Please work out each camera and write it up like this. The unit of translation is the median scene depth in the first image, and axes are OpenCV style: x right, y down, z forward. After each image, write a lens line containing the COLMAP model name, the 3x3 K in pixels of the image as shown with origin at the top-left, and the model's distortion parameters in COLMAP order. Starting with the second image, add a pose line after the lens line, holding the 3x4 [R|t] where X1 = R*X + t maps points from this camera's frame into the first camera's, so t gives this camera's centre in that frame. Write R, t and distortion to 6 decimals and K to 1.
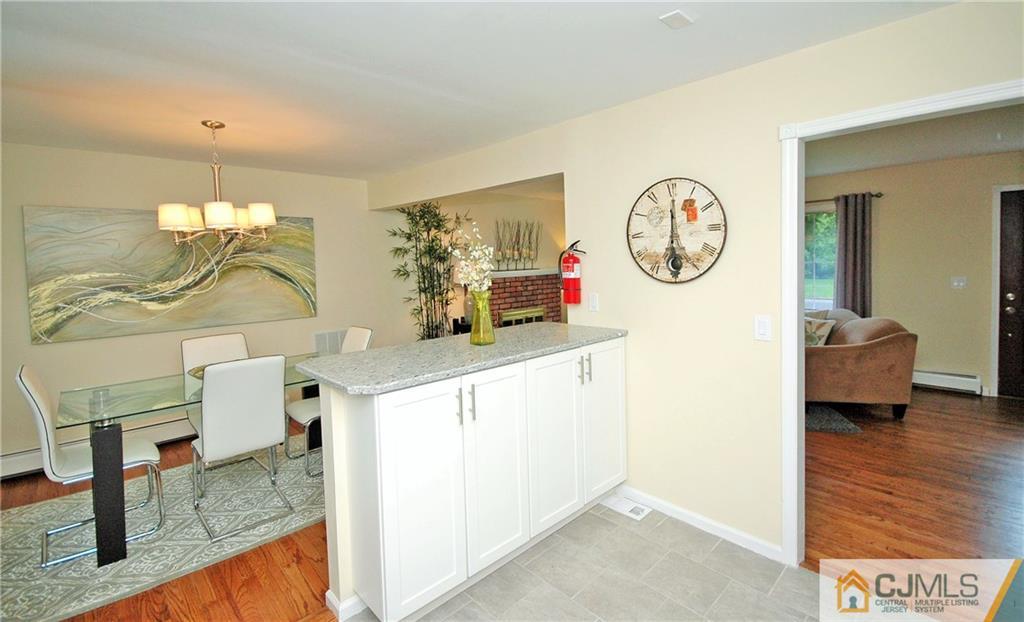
lens RADIAL K [[456.9, 0, 523.4], [0, 456.9, 278.6], [0, 0, 1]] dist [0.011949, -0.013479]
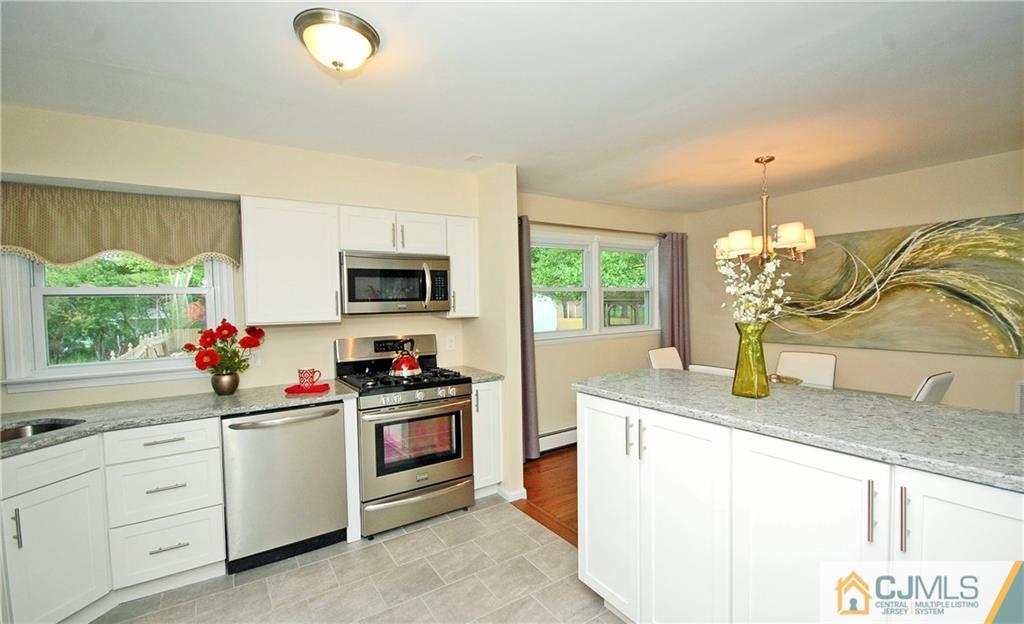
lens RADIAL K [[449.3, 0, 512.0], [0, 449.3, 312.0], [0, 0, 1]] dist [-0.000173, -0.000203]
pose [[-0.165232, 0.053226, -0.984817, 0.530812], [-0.016001, 0.998267, 0.056637, -0.018918], [0.986125, 0.025116, -0.164094, 0.588656]]
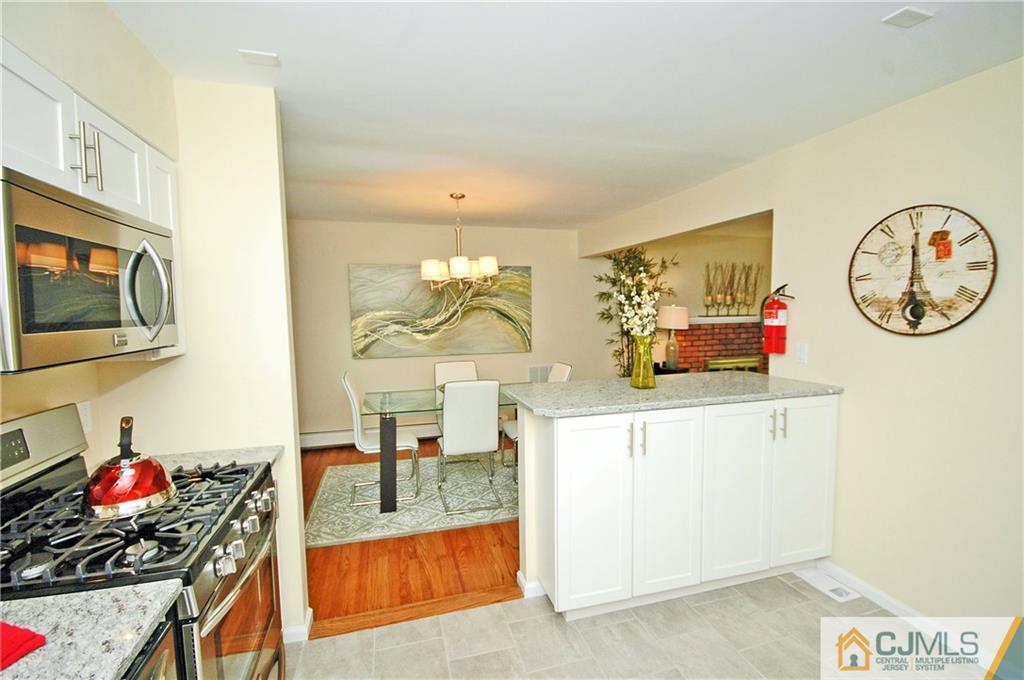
lens RADIAL K [[448.1, 0, 512.0], [0, 448.1, 340.0], [0, 0, 1]] dist [0.000041, 0.000108]
pose [[0.880461, 0.047998, -0.471683, 0.066071], [-0.029498, 0.998481, 0.046542, 0.001678], [0.473200, -0.027065, 0.880539, -0.038461]]
